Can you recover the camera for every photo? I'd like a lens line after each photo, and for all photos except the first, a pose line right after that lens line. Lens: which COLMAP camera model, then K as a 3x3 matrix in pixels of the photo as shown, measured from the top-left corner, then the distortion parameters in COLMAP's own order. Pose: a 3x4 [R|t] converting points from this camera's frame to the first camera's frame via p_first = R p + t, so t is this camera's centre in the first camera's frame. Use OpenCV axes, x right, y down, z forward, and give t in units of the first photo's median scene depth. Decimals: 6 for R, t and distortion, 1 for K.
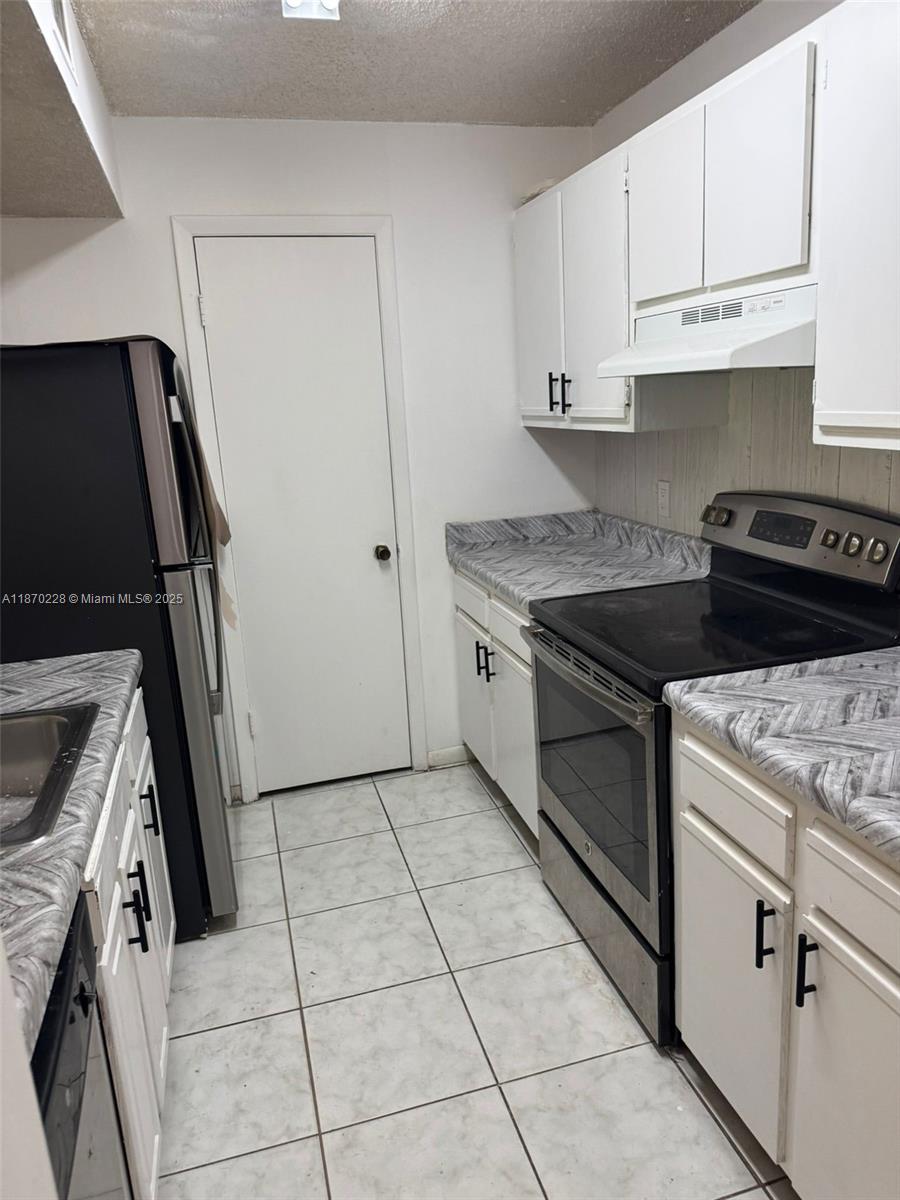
lens RADIAL K [[859.9, 0, 455.8], [0, 859.9, 600.9], [0, 0, 1]] dist [0.034571, -0.048272]
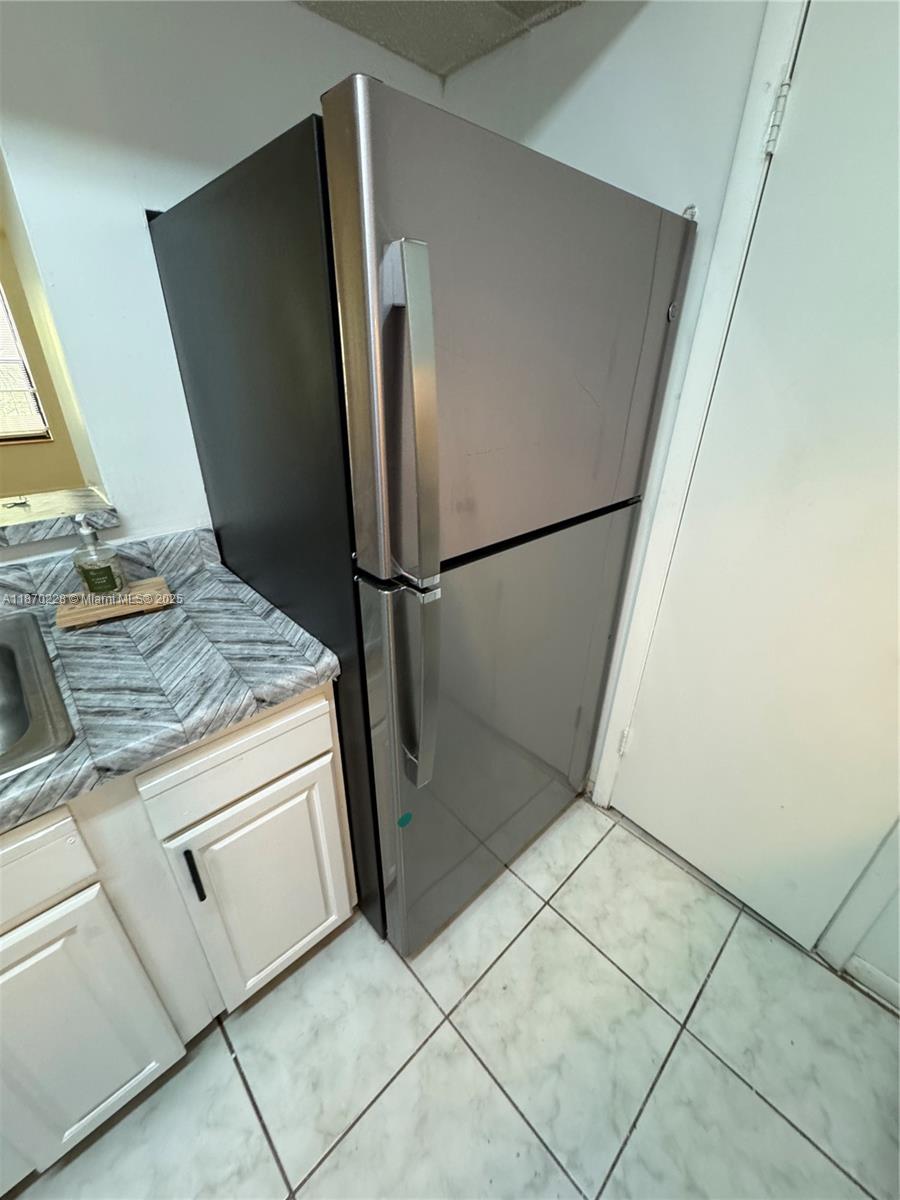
lens RADIAL K [[473.6, 0, 456.0], [0, 473.6, 593.7], [0, 0, 1]] dist [-0.003743, -0.000242]
pose [[0.466982, 0.449807, -0.761316, -0.041141], [-0.254611, 0.892892, 0.371371, -0.180935], [0.846818, 0.020416, 0.531491, 0.939230]]
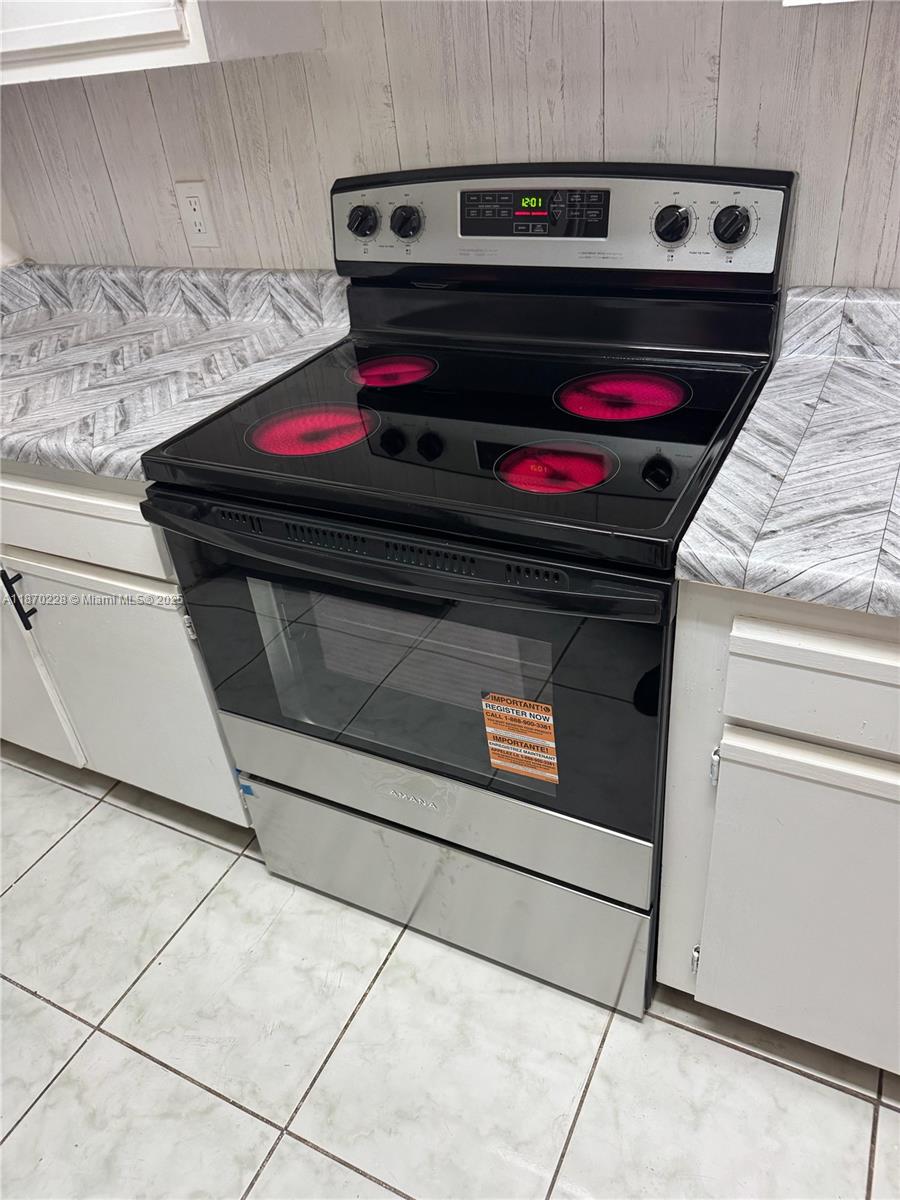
lens RADIAL K [[859.9, 0, 455.5], [0, 859.9, 596.8], [0, 0, 1]] dist [0.034571, -0.048272]
pose [[0.669533, -0.416304, 0.615156, -0.148127], [0.227831, 0.903357, 0.363373, -0.079606], [-0.706979, -0.103139, 0.699674, 0.611662]]
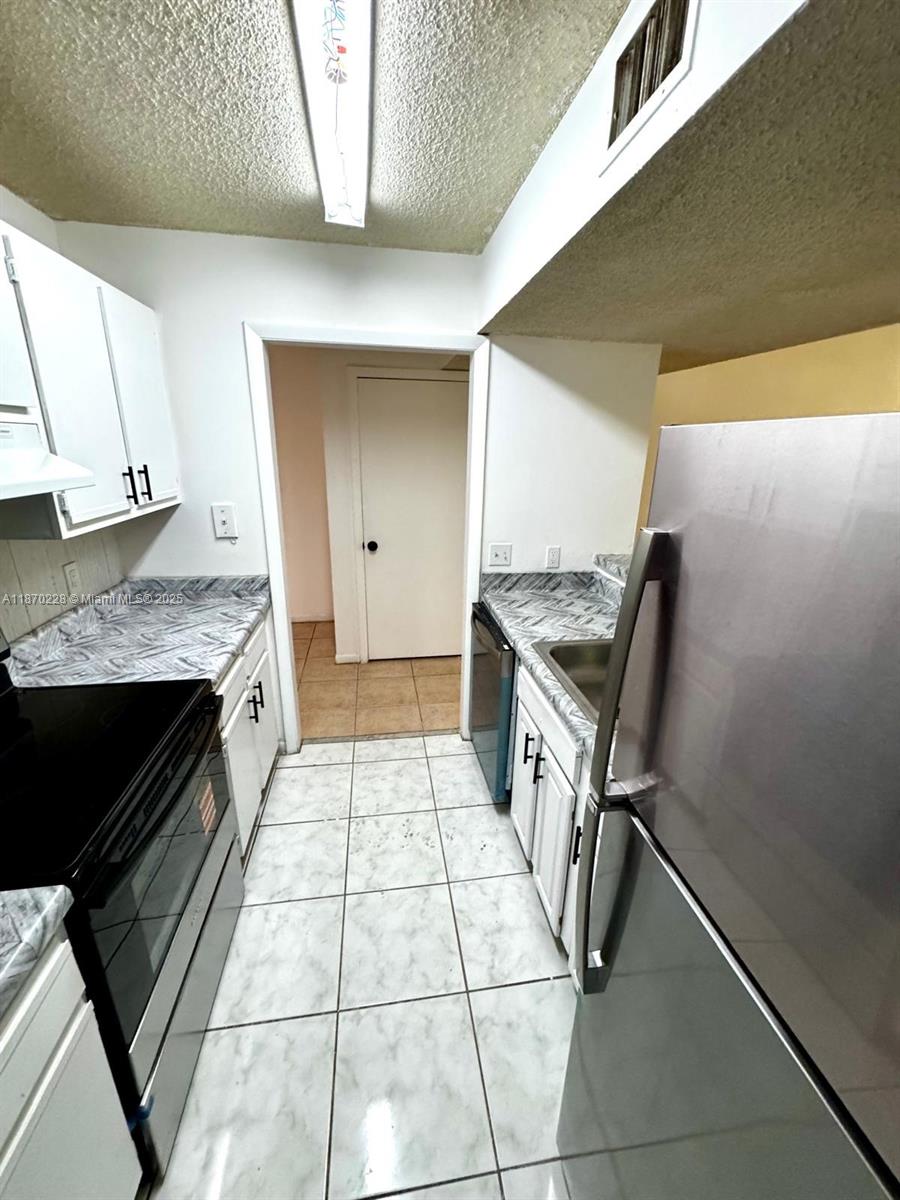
lens RADIAL K [[485.2, 0, 450.2], [0, 485.2, 607.9], [0, 0, 1]] dist [-0.006599, 0.000005]
pose [[-0.991882, -0.002850, 0.127128, -0.254034], [0.065402, 0.845944, 0.529246, -0.379327], [-0.109051, 0.533264, -0.838890, 1.358488]]
